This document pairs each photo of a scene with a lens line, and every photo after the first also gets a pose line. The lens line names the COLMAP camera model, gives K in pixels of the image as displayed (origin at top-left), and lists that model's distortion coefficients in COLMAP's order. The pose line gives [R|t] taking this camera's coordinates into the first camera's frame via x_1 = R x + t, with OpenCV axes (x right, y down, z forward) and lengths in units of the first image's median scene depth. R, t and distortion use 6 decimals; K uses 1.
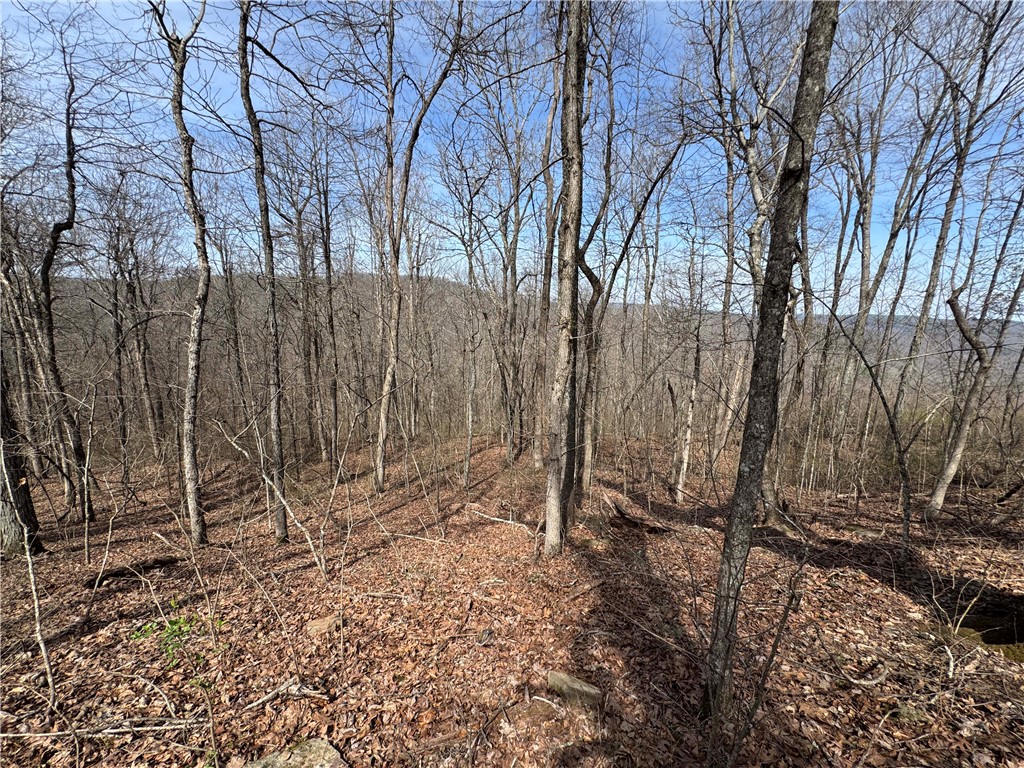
lens RADIAL K [[411.9, 0, 514.1], [0, 411.9, 382.7], [0, 0, 1]] dist [0.000172, 0.000524]
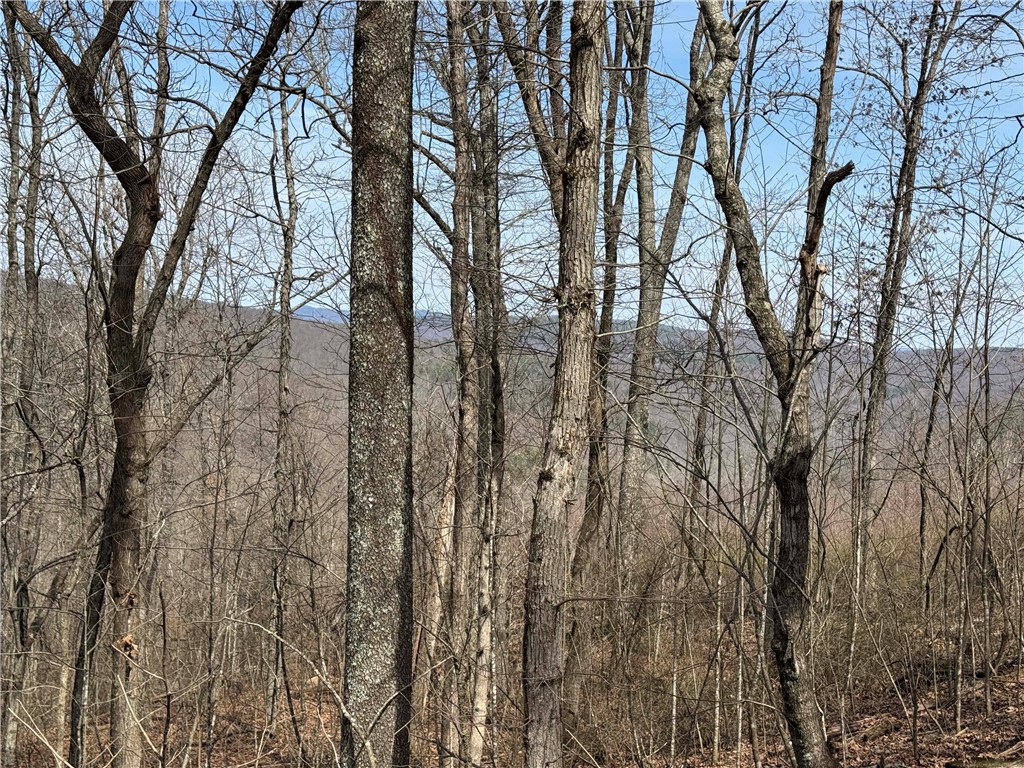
lens RADIAL K [[1432.9, 0, 512.0], [0, 1432.9, 384.0], [0, 0, 1]] dist [0.148178, -0.014970]
pose [[0.779154, -0.015055, 0.626652, -0.293110], [0.083219, 0.993347, -0.079606, 0.012717], [-0.621284, 0.114174, 0.775223, 0.018038]]
